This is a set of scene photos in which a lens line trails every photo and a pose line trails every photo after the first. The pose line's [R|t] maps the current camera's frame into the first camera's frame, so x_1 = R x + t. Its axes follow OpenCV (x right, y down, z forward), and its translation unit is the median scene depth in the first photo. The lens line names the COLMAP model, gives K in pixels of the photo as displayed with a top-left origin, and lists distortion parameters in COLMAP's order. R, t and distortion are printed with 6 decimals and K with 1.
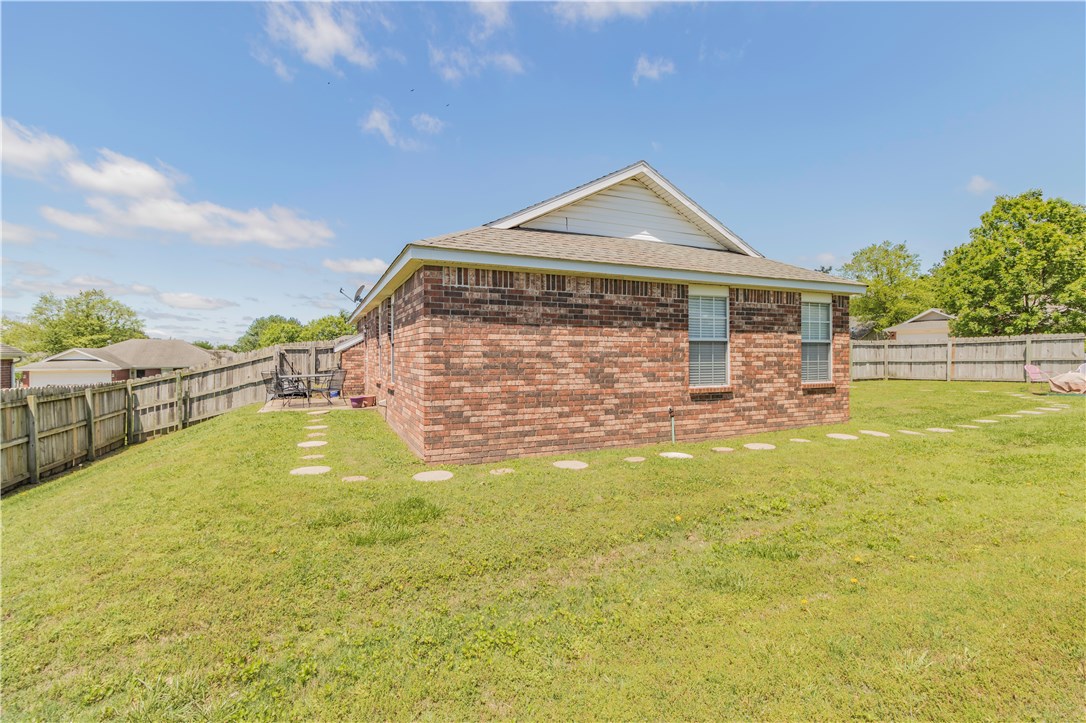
lens RADIAL K [[497.2, 0, 541.2], [0, 497.2, 362.2], [0, 0, 1]] dist [0.001622, 0.000931]
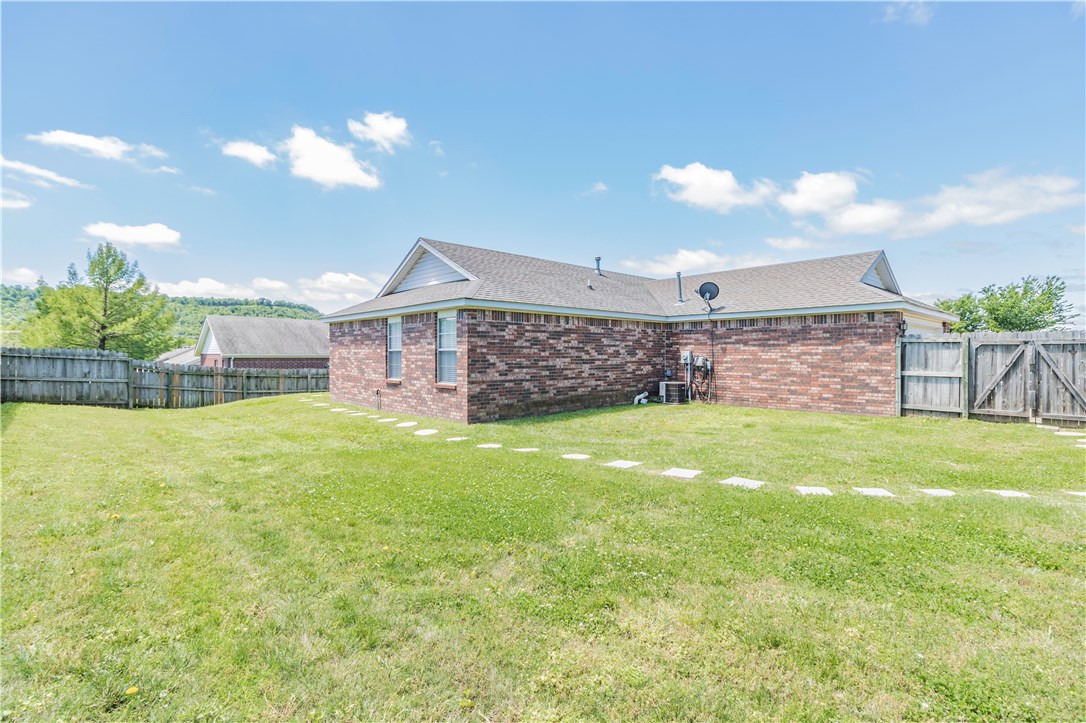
lens RADIAL K [[497.2, 0, 547.0], [0, 497.2, 355.3], [0, 0, 1]] dist [0.001622, 0.000931]
pose [[0.314005, 0.010046, -0.949368, 1.760032], [-0.007400, 0.999940, 0.008134, -0.039861], [0.949392, 0.004471, 0.314061, 0.841324]]
